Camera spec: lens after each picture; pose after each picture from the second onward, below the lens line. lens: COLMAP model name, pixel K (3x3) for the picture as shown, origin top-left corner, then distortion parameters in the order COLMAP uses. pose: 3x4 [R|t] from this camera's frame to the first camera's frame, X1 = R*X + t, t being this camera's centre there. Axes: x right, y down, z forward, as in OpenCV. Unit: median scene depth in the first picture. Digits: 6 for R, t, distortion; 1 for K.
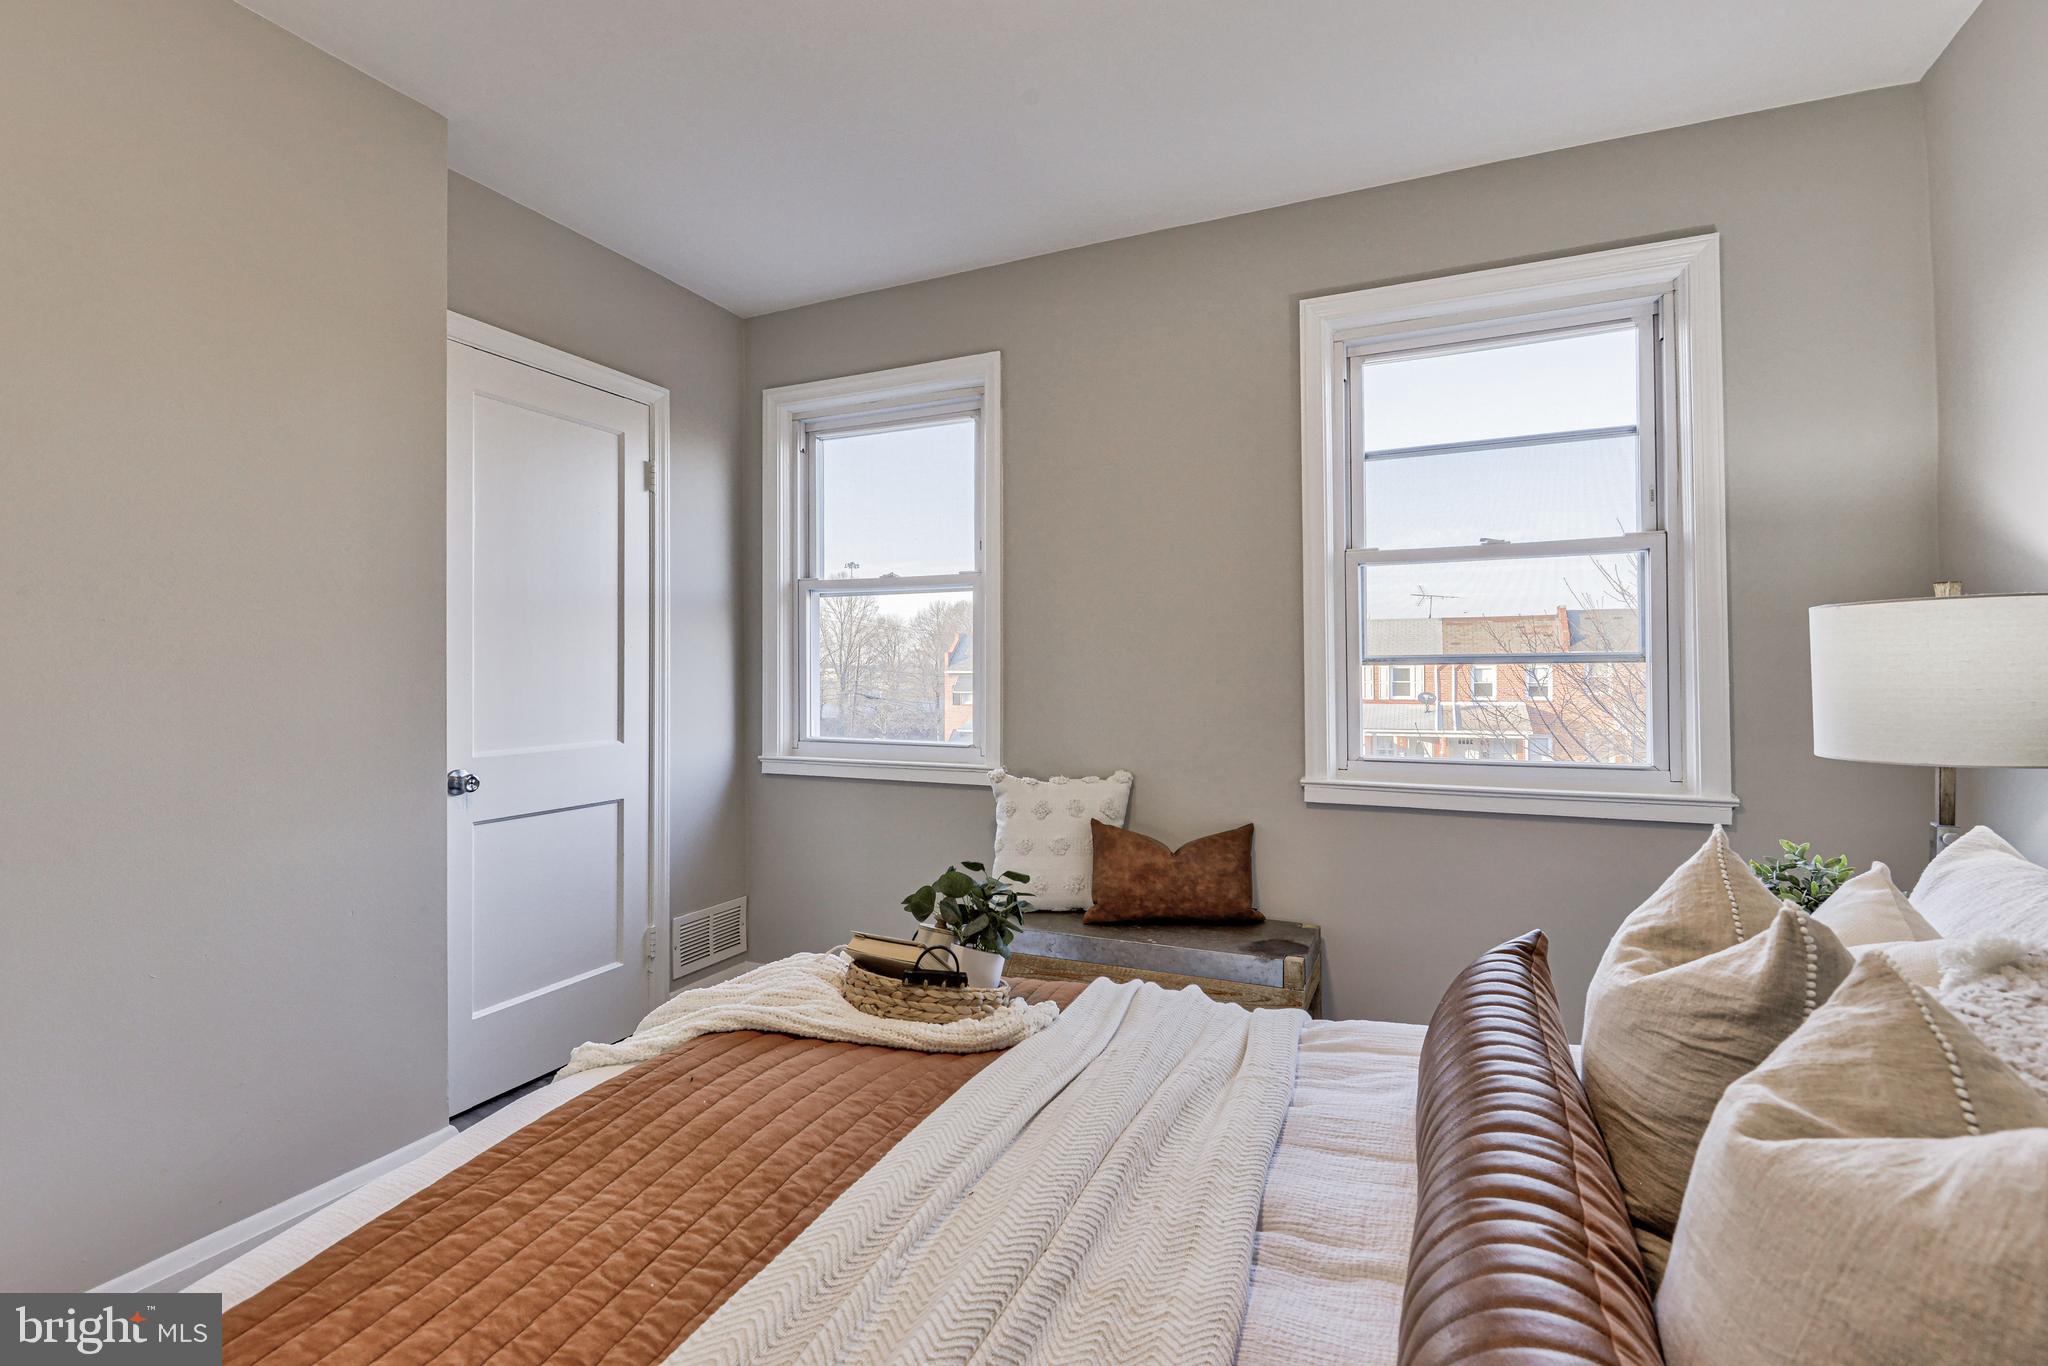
lens RADIAL K [[924.9, 0, 1005.9], [0, 924.9, 677.9], [0, 0, 1]] dist [0.005502, -0.009099]
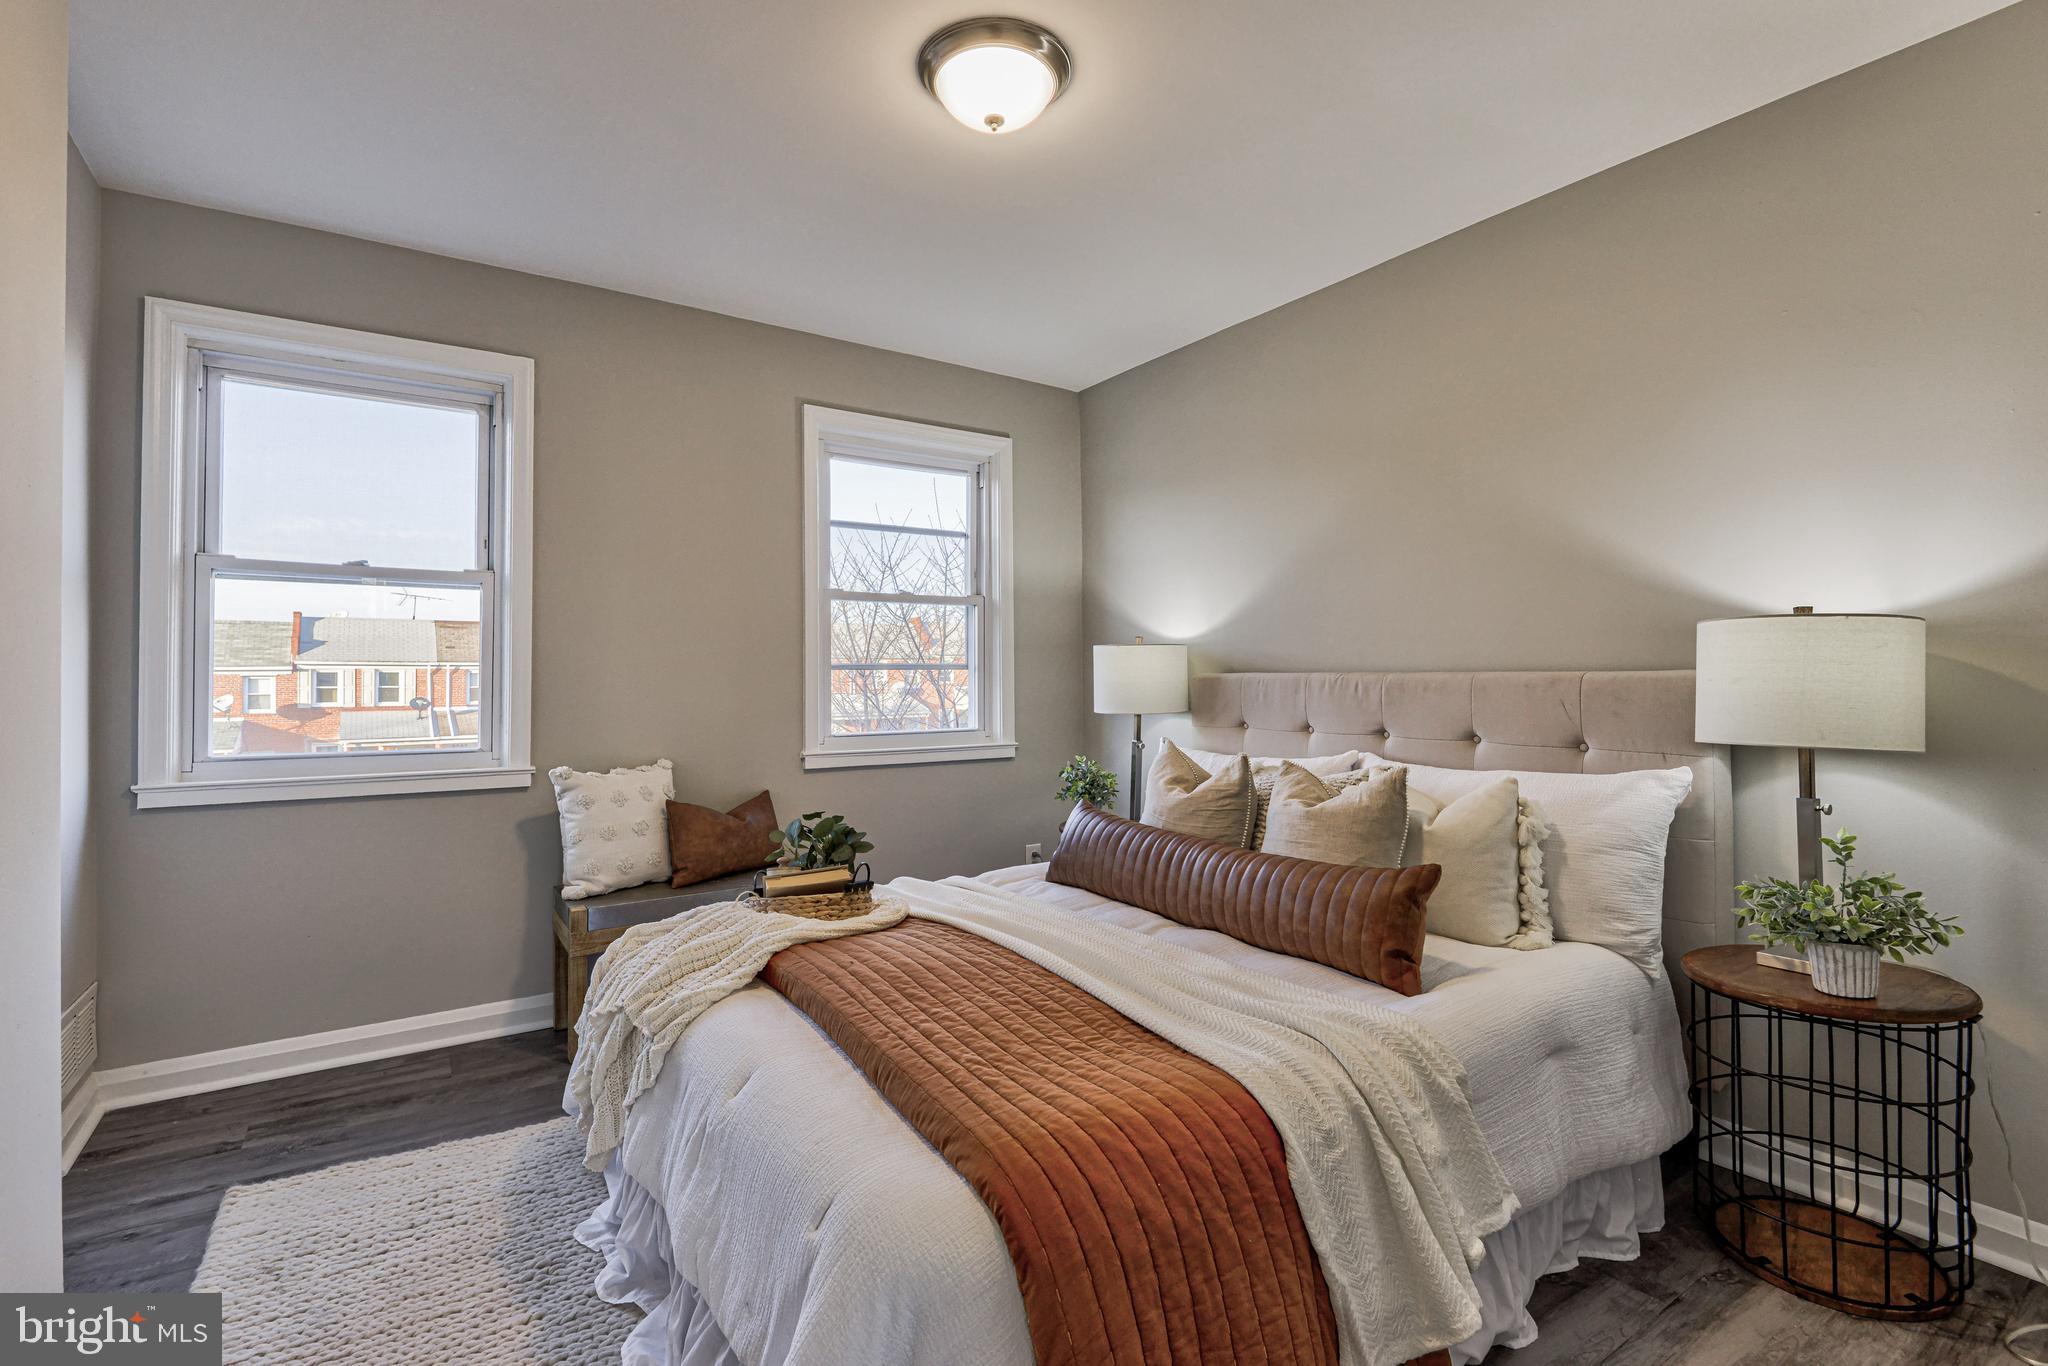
lens RADIAL K [[924.9, 0, 1005.9], [0, 924.9, 677.9], [0, 0, 1]] dist [0.005502, -0.009099]
pose [[0.526617, 0.000620, 0.850103, -0.663345], [0.003228, 0.999991, -0.002730, 0.002873], [-0.850097, 0.004182, 0.526610, 0.024616]]
